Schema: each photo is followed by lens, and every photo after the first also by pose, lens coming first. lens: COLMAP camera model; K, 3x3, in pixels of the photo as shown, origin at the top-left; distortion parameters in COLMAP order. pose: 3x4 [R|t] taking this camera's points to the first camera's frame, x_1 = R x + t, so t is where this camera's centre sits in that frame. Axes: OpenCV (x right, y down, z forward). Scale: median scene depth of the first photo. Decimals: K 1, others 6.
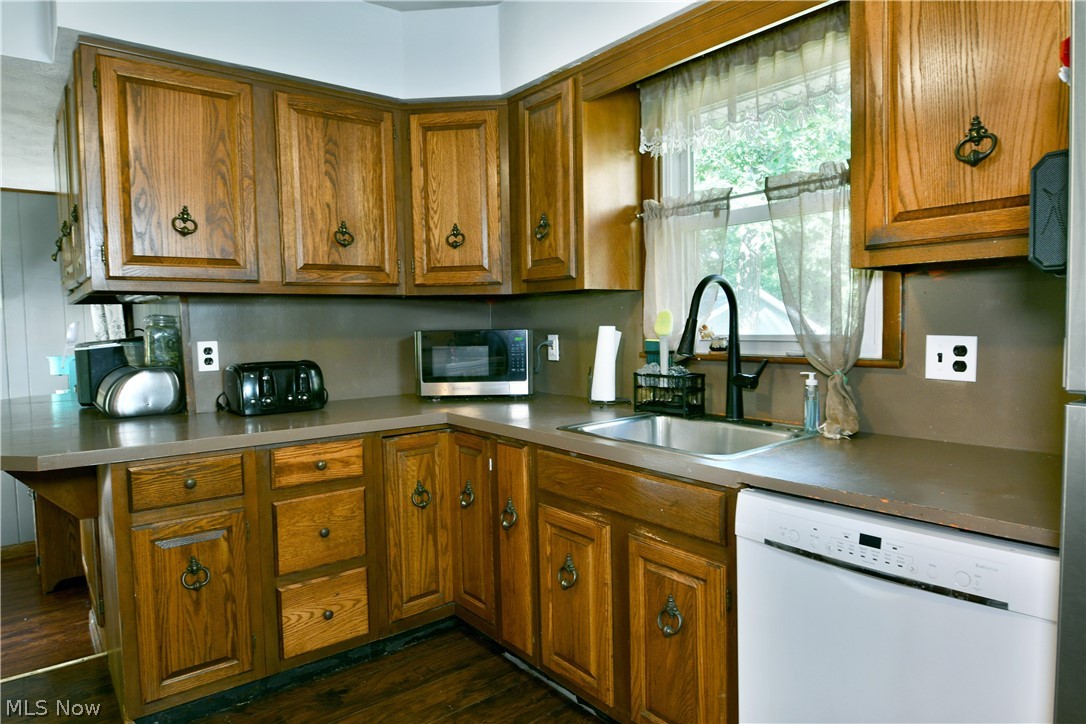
lens RADIAL K [[664.9, 0, 546.8], [0, 664.9, 359.6], [0, 0, 1]] dist [-0.007209, -0.002926]
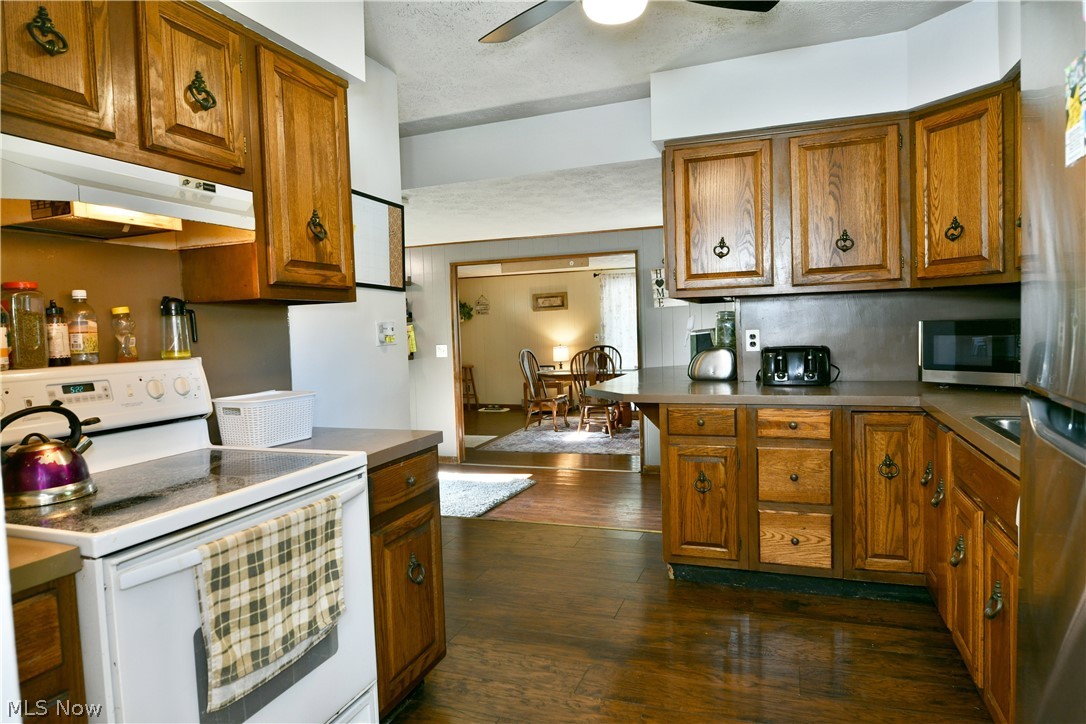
lens RADIAL K [[664.9, 0, 546.8], [0, 664.9, 359.6], [0, 0, 1]] dist [-0.007209, -0.002926]
pose [[0.519387, 0.042776, -0.853468, 0.466889], [-0.026635, 0.999071, 0.033865, -0.001097], [0.854124, 0.005143, 0.520044, -0.083137]]
